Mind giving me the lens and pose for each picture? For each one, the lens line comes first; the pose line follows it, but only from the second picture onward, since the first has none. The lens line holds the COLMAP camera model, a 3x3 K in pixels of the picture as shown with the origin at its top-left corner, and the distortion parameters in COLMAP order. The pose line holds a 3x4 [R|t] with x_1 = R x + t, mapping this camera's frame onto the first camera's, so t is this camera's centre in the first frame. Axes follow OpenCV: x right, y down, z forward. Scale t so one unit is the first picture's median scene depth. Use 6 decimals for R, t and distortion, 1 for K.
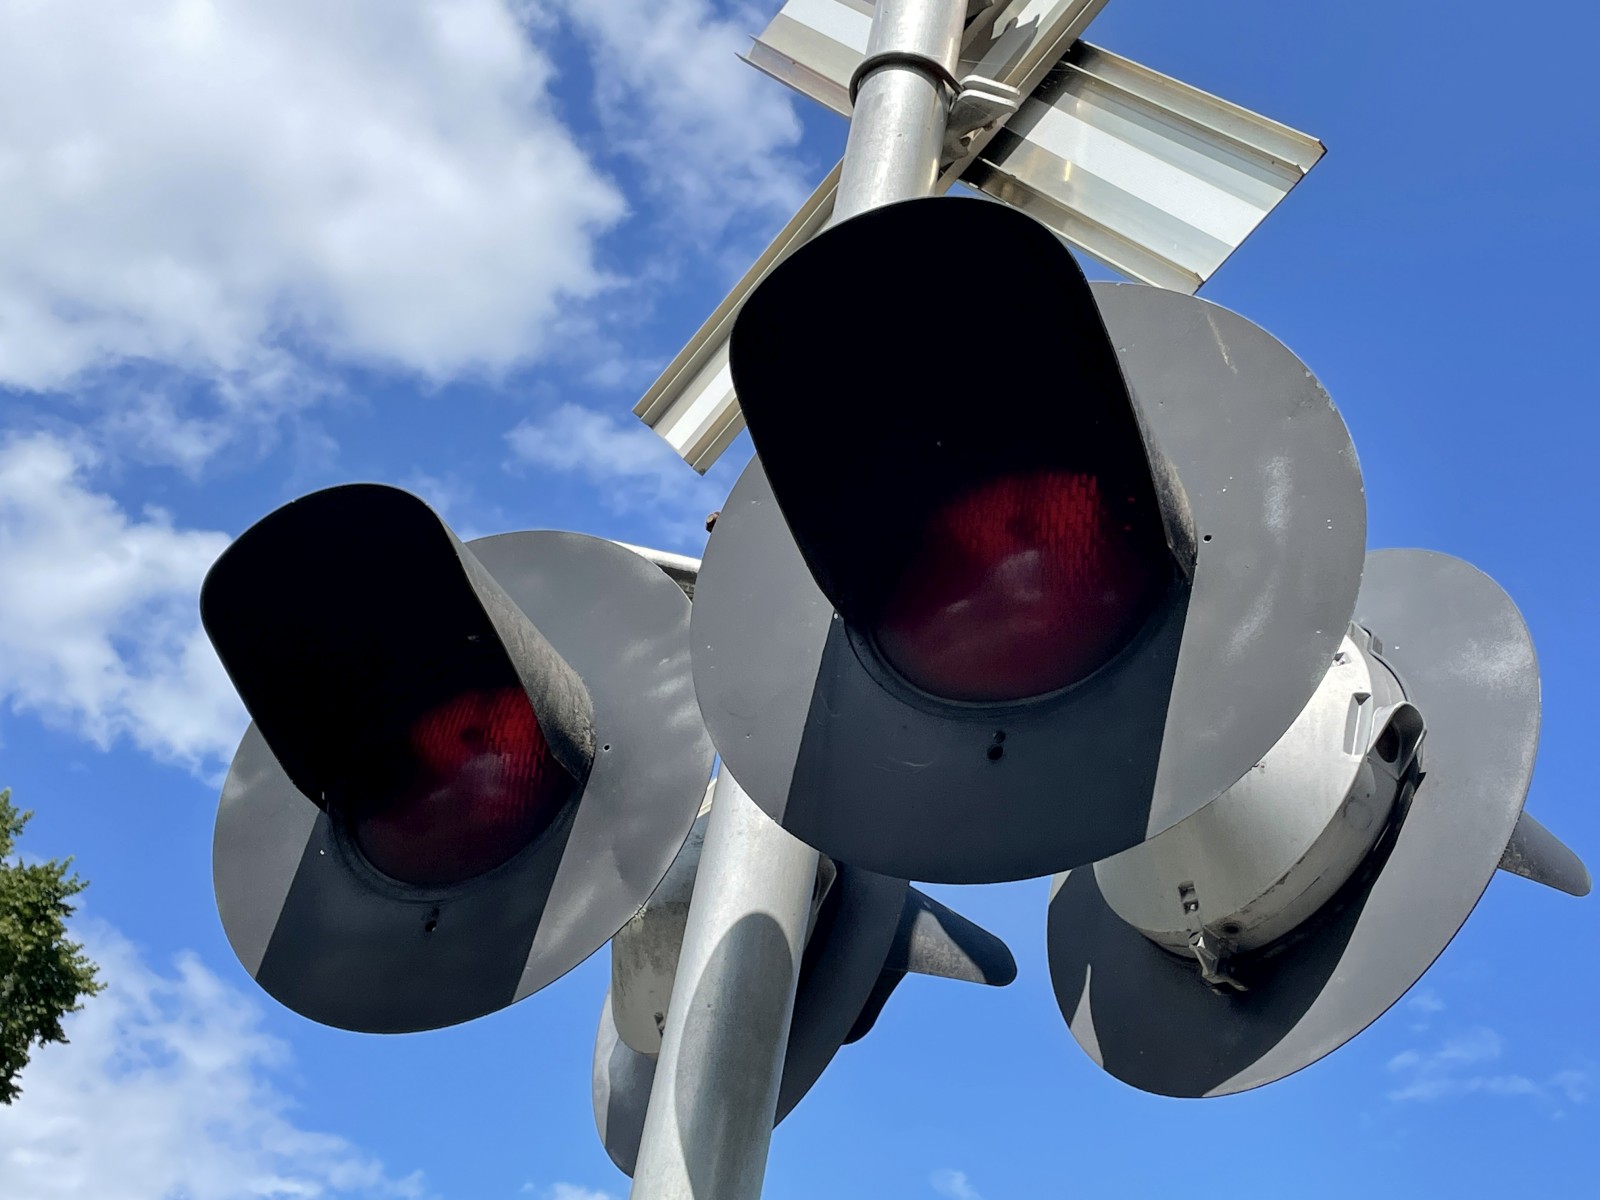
lens RADIAL K [[2024.7, 0, 800.0], [0, 2024.7, 600.0], [0, 0, 1]] dist [0.119526, -0.054788]
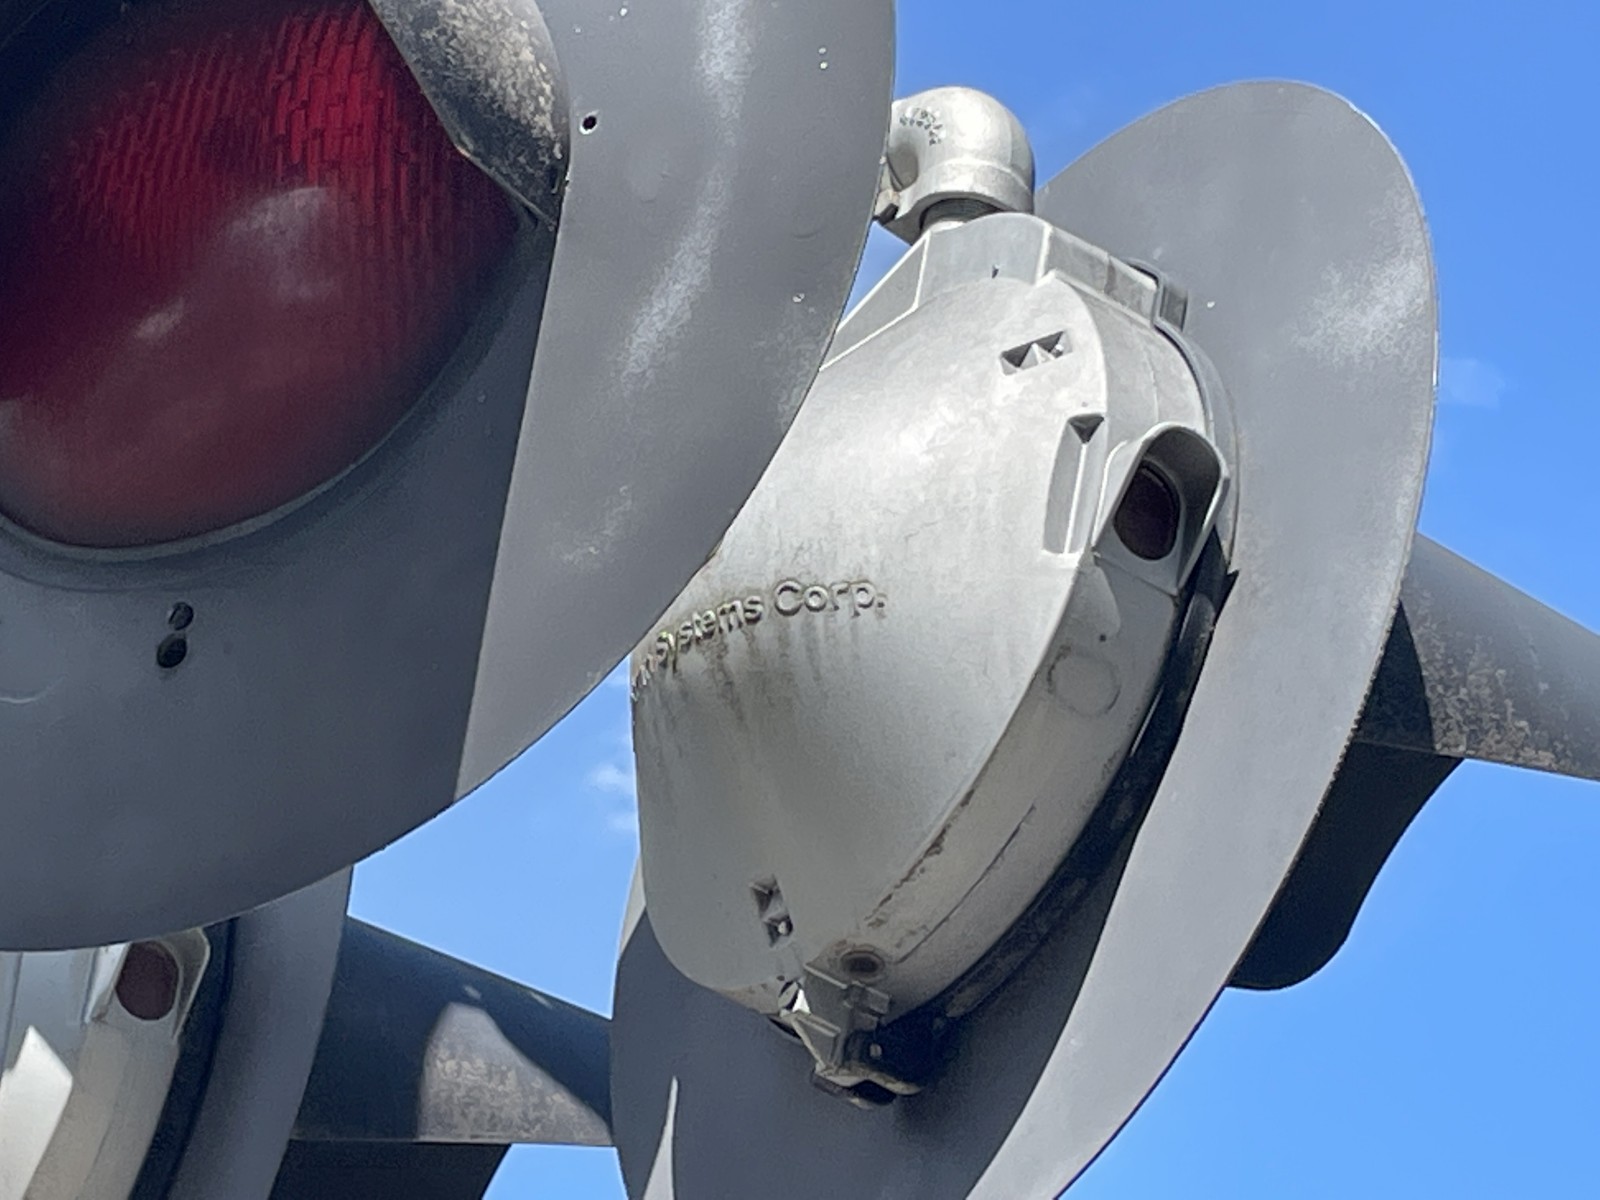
lens RADIAL K [[4521.3, 0, 800.0], [0, 4521.3, 600.0], [0, 0, 1]] dist [0.068263, 0.463809]
pose [[0.989152, -0.126157, -0.075255, 0.284760], [0.129977, 0.990344, 0.048209, 0.029713], [0.068446, -0.057468, 0.995998, -0.005197]]
